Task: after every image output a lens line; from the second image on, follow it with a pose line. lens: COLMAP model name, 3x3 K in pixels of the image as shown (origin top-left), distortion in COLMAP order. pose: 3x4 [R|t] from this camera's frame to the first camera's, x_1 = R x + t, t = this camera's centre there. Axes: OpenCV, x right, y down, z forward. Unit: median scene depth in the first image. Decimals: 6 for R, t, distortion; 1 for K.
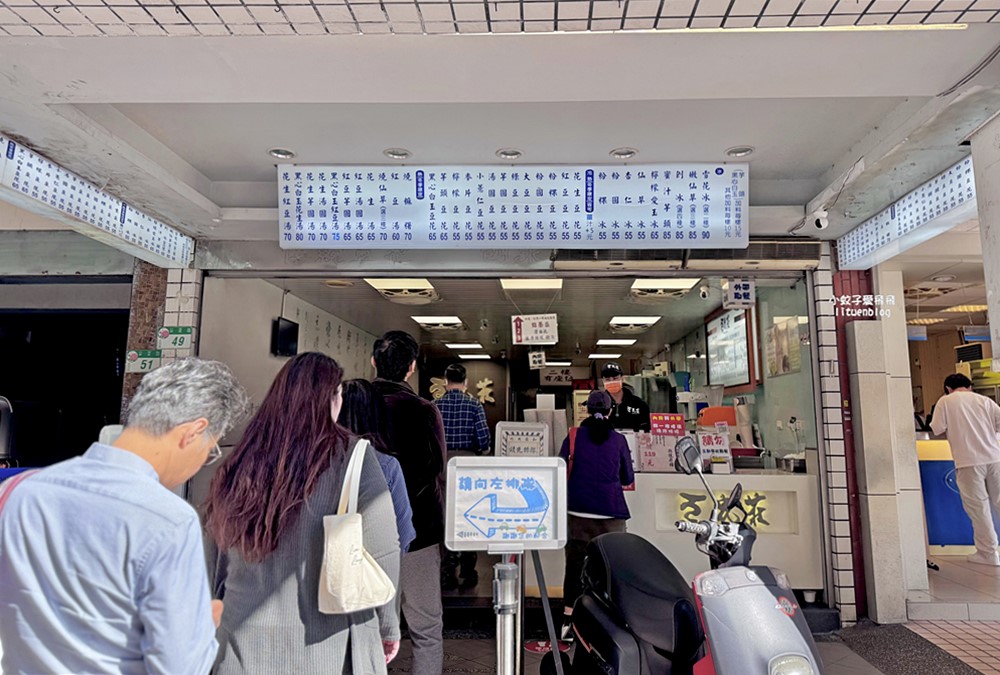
lens RADIAL K [[709.3, 0, 504.4], [0, 709.3, 312.6], [0, 0, 1]] dist [0.059175, 0.000199]
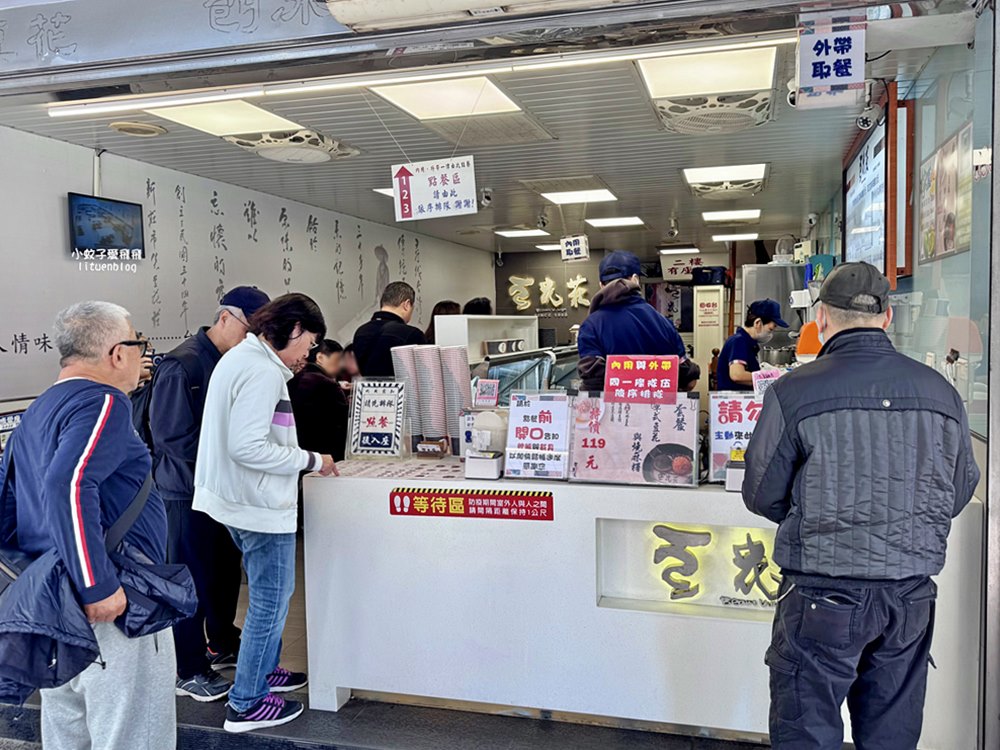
lens RADIAL K [[759.2, 0, 530.9], [0, 759.2, 376.1], [0, 0, 1]] dist [0.173037, -0.293892]
pose [[0.980324, -0.009030, -0.197190, 0.297708], [0.053306, 0.973950, 0.220408, 0.048629], [0.190063, -0.226582, 0.955268, 0.594232]]
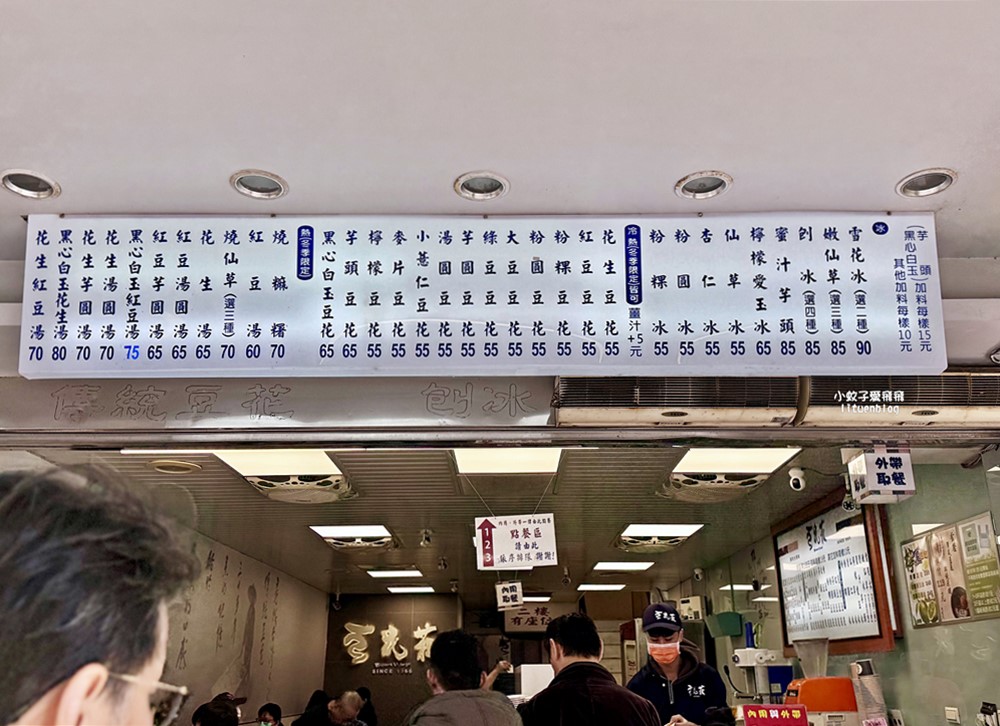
lens RADIAL K [[887.5, 0, 500.0], [0, 887.5, 363.0], [0, 0, 1]] dist [0.150937, -0.330739]
pose [[0.998585, 0.005404, 0.052906, -0.011273], [0.004364, 0.983143, -0.182786, 0.018033], [-0.053002, 0.182758, 0.981728, 0.367036]]
